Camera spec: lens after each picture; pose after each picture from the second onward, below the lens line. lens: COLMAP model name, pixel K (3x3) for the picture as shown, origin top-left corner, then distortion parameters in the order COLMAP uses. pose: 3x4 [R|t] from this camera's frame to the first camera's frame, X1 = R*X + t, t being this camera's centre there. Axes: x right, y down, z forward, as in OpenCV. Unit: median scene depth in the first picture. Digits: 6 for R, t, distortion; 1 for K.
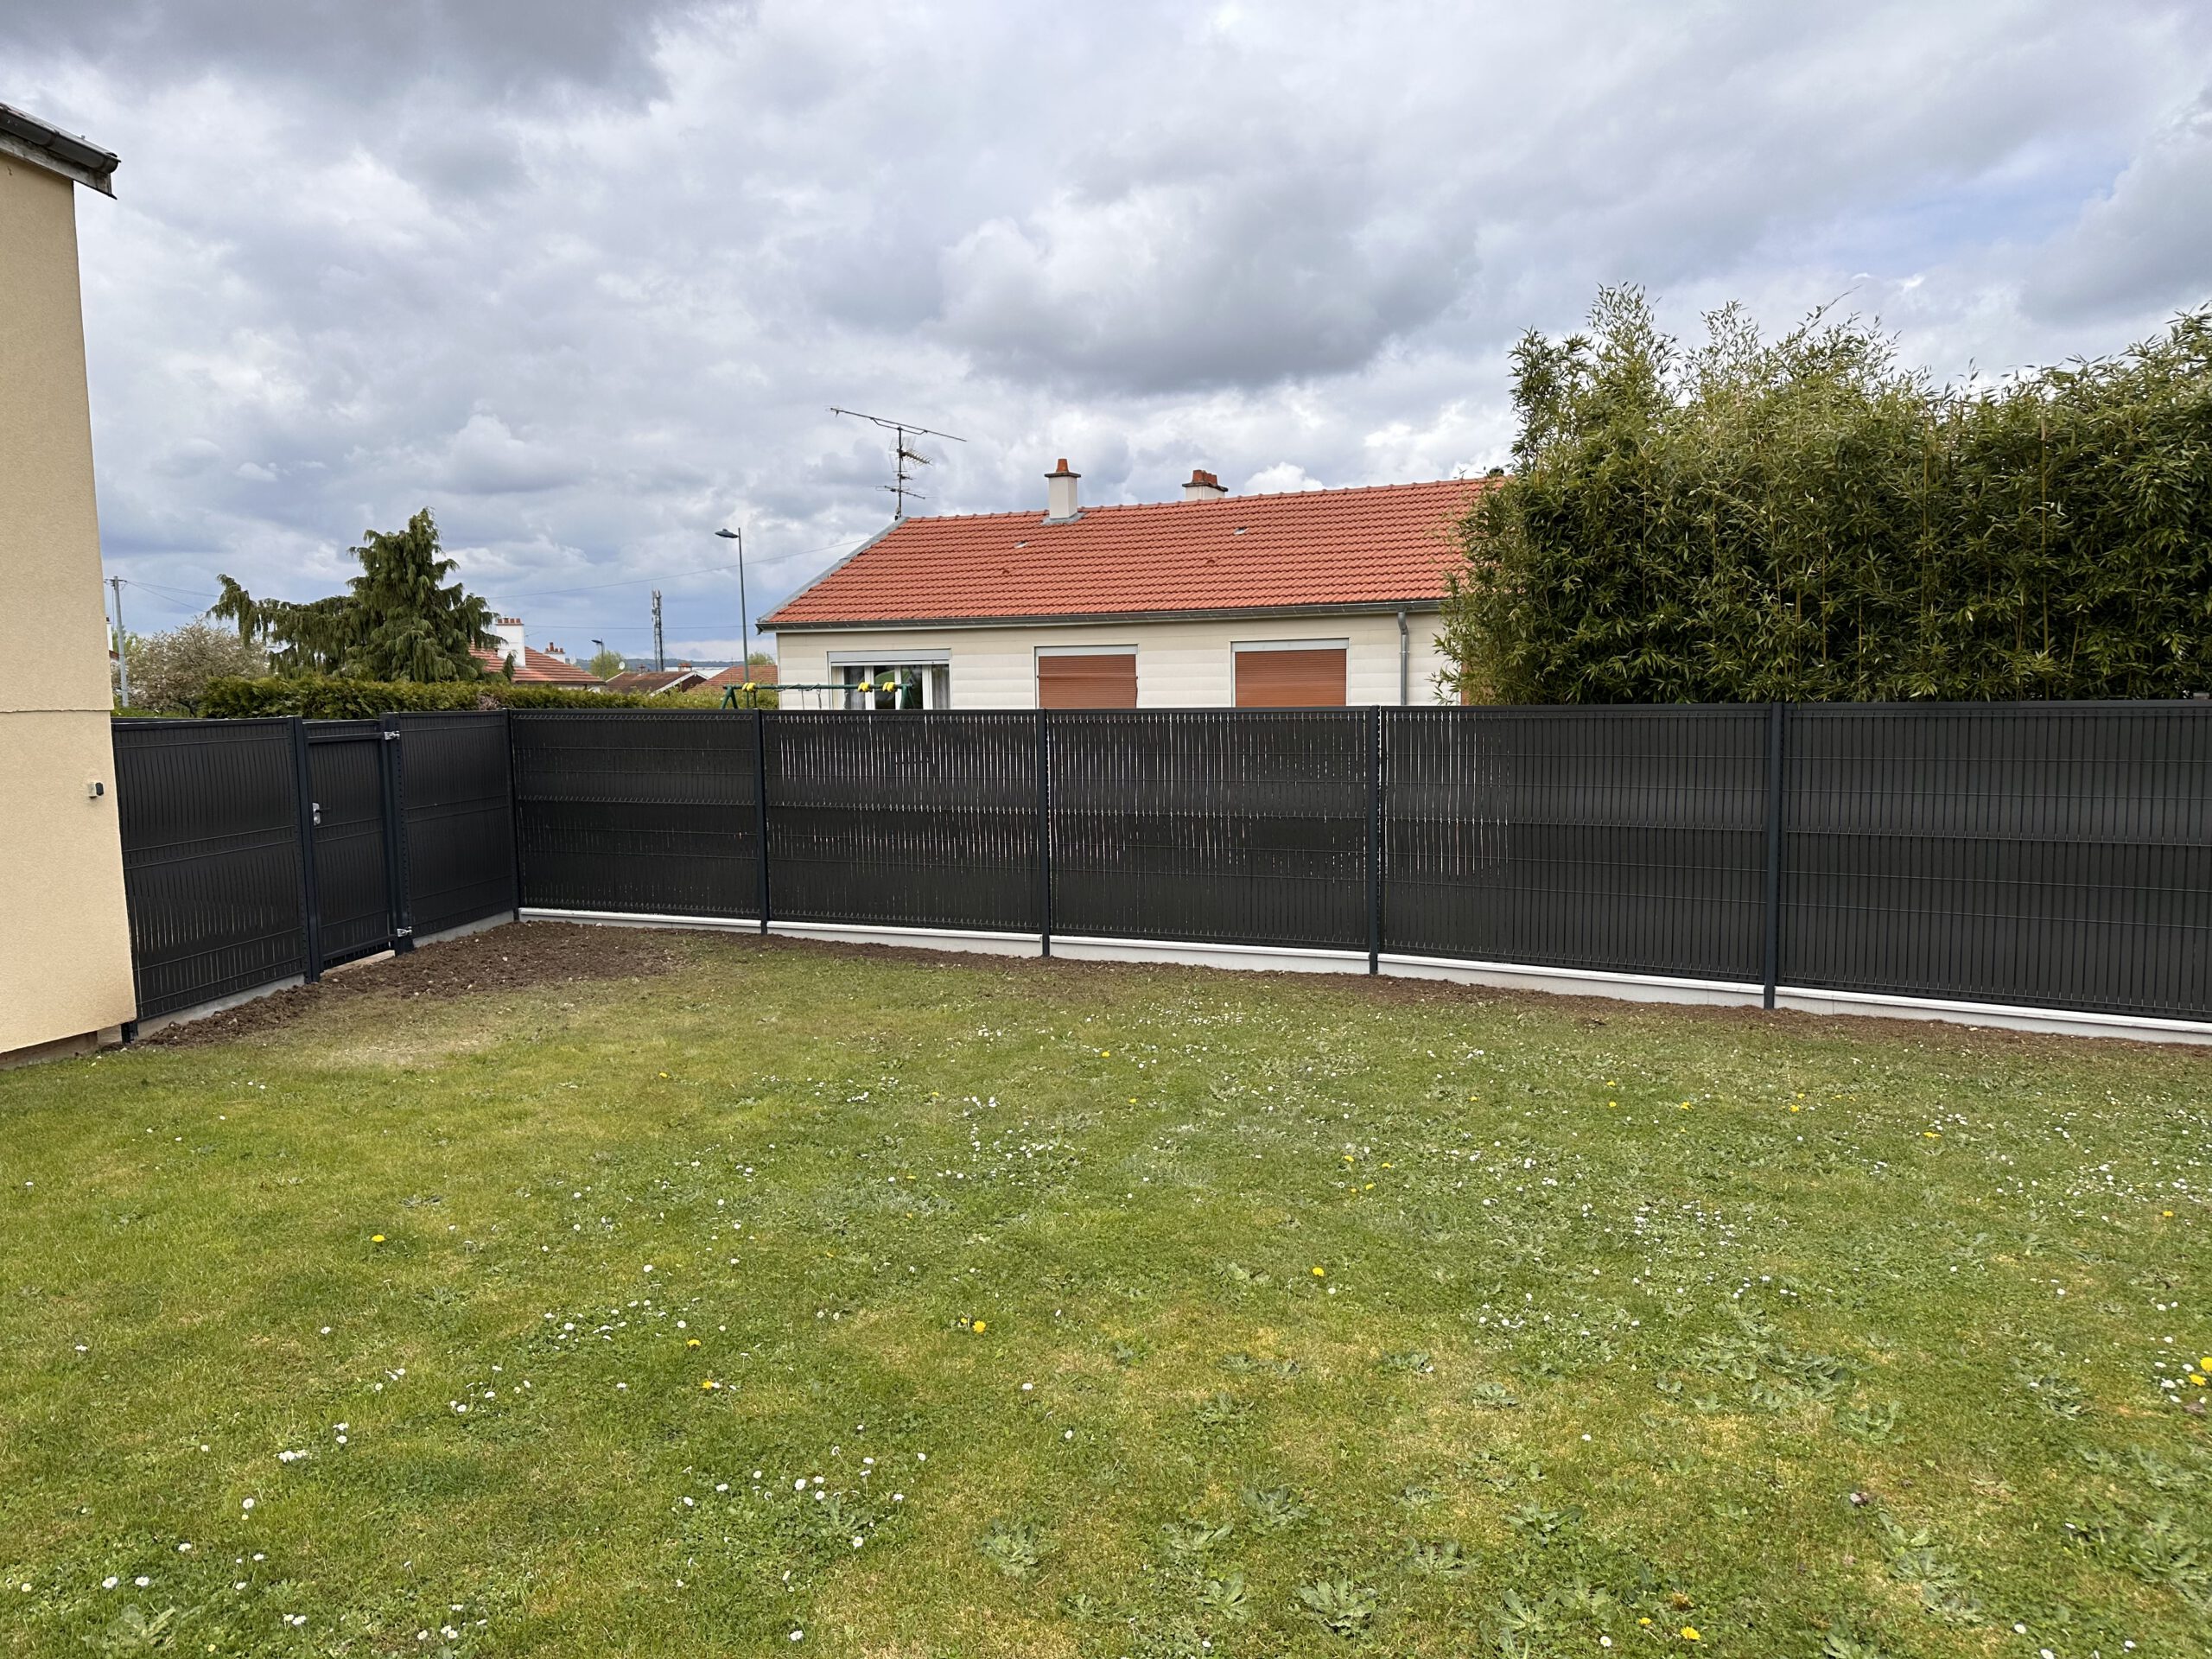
lens RADIAL K [[1547.8, 0, 1109.1], [0, 1547.8, 881.7], [0, 0, 1]] dist [0.051497, -0.061160]
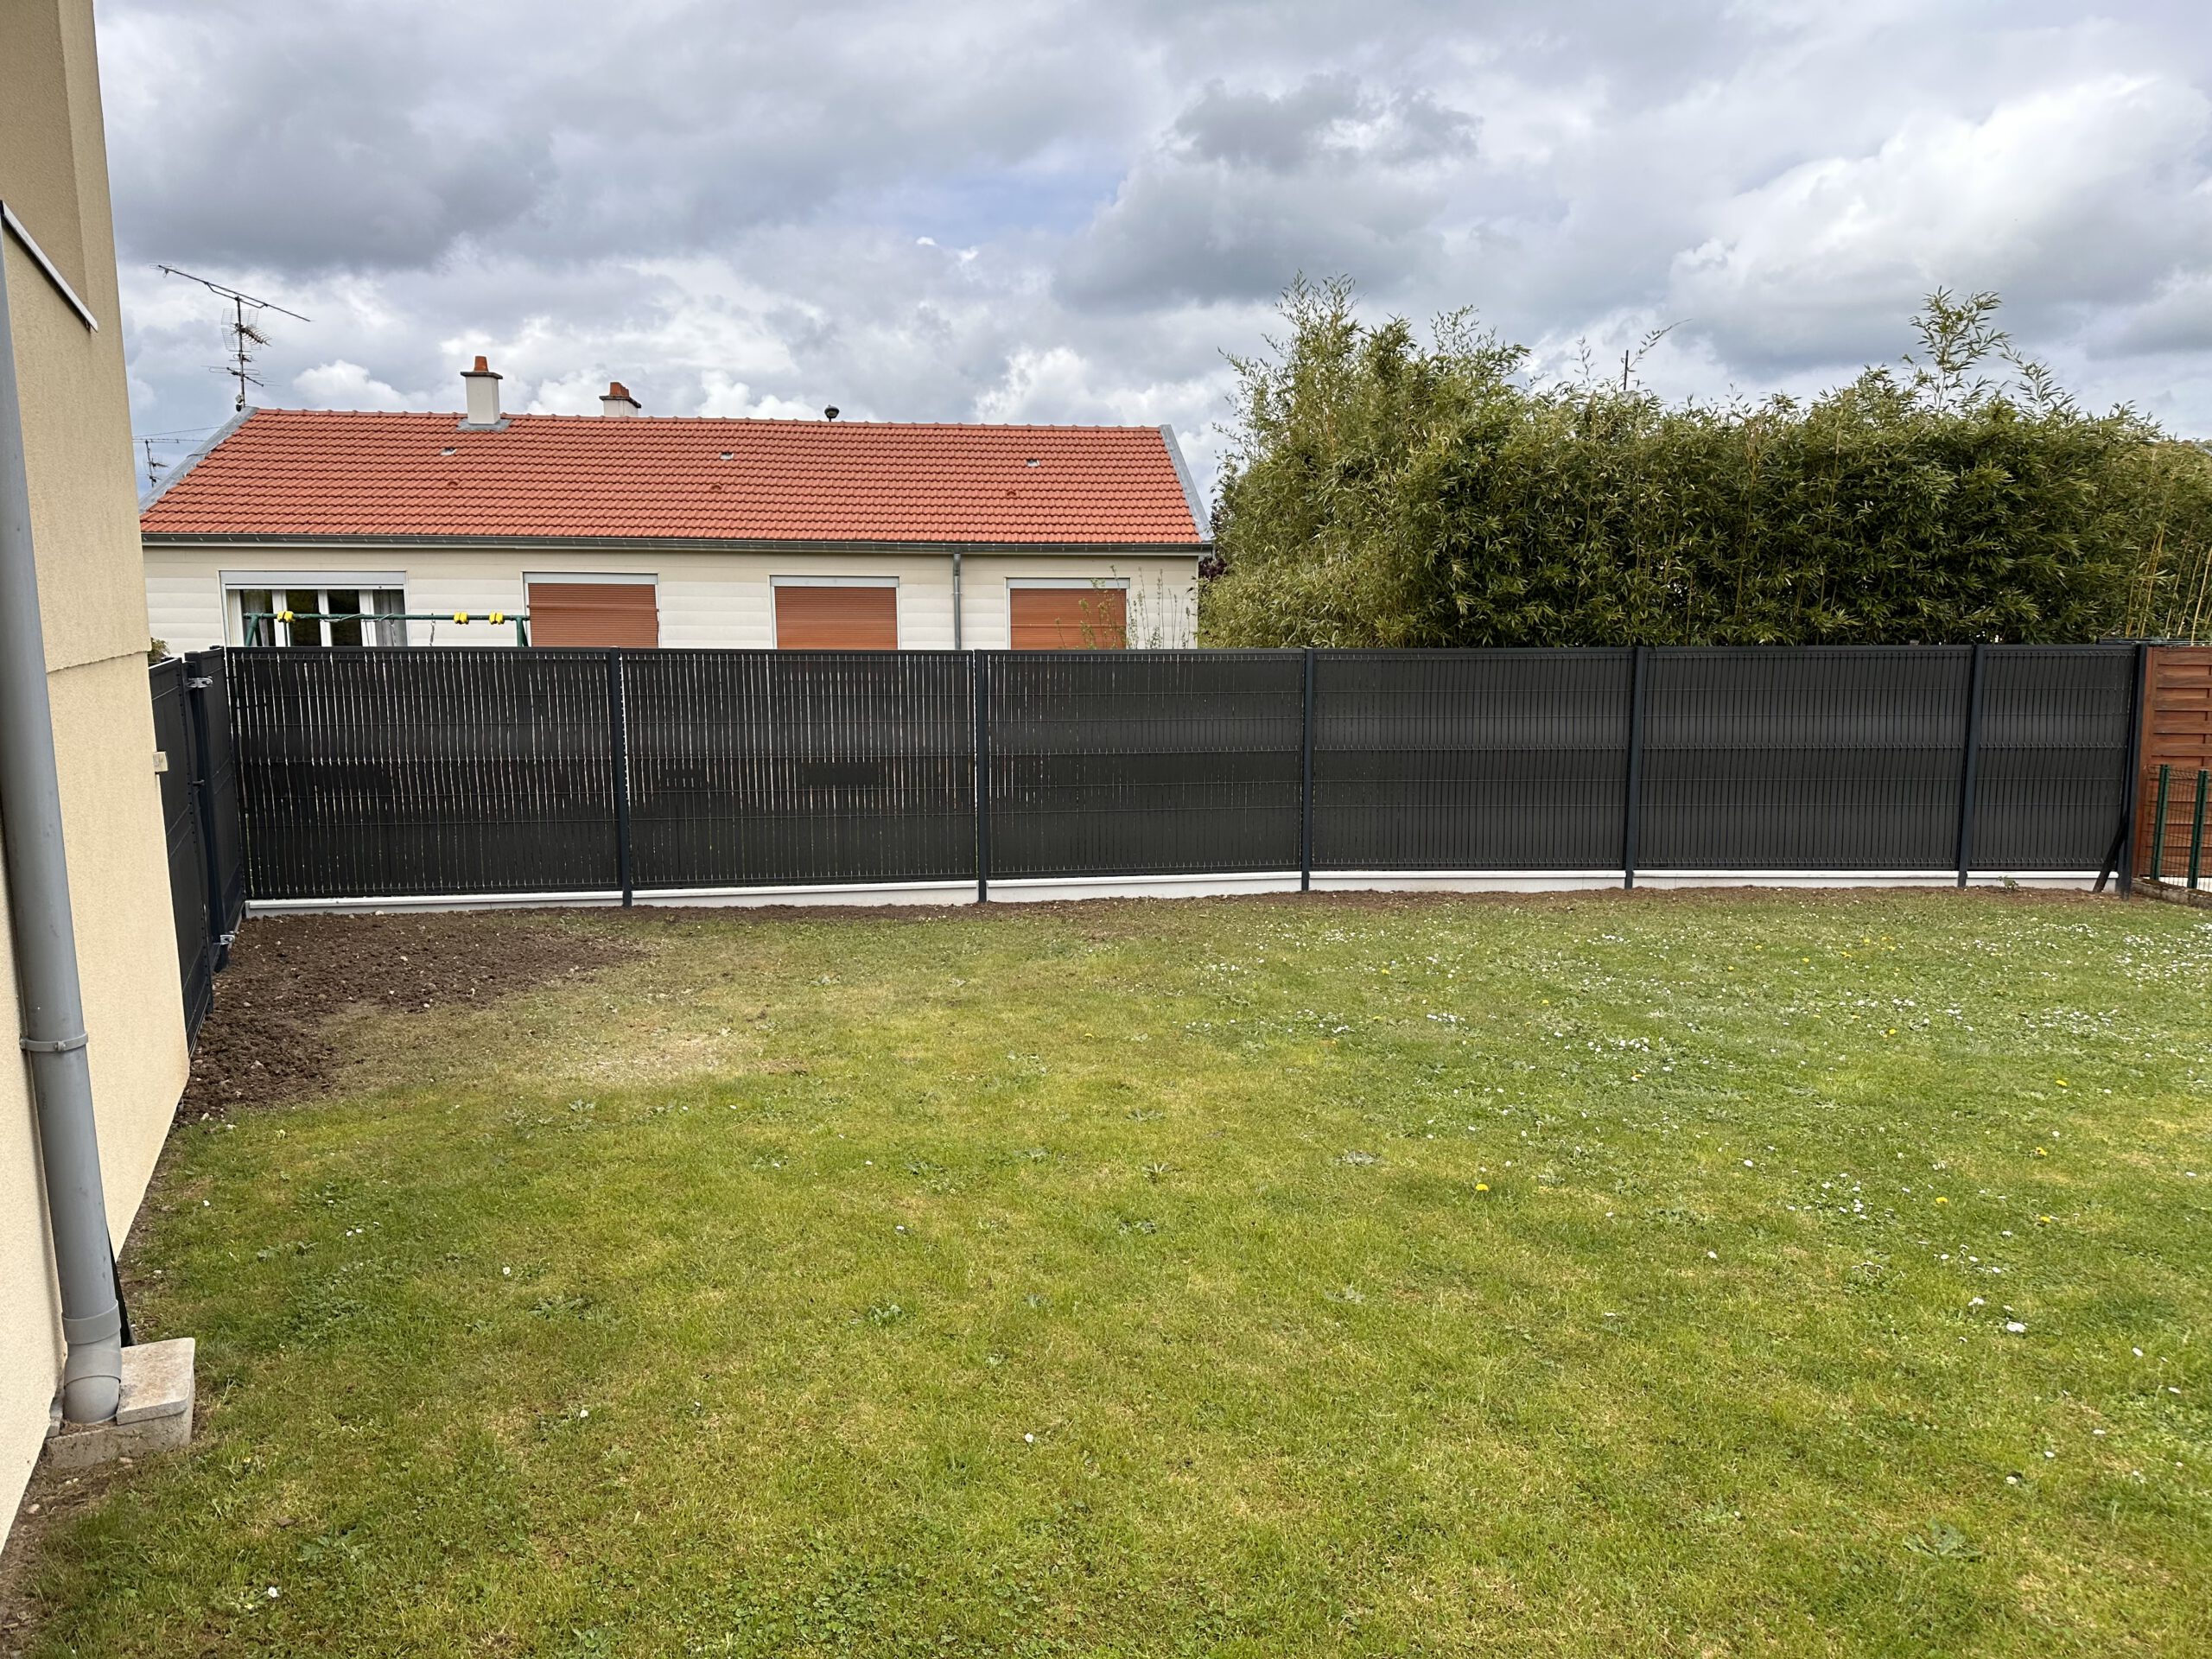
lens RADIAL K [[1547.8, 0, 1112.6], [0, 1547.8, 898.2], [0, 0, 1]] dist [0.051497, -0.061160]
pose [[0.844353, -0.082389, 0.529415, -0.206745], [0.055110, 0.996220, 0.067141, -0.006618], [-0.532945, -0.027515, 0.845702, 0.051501]]
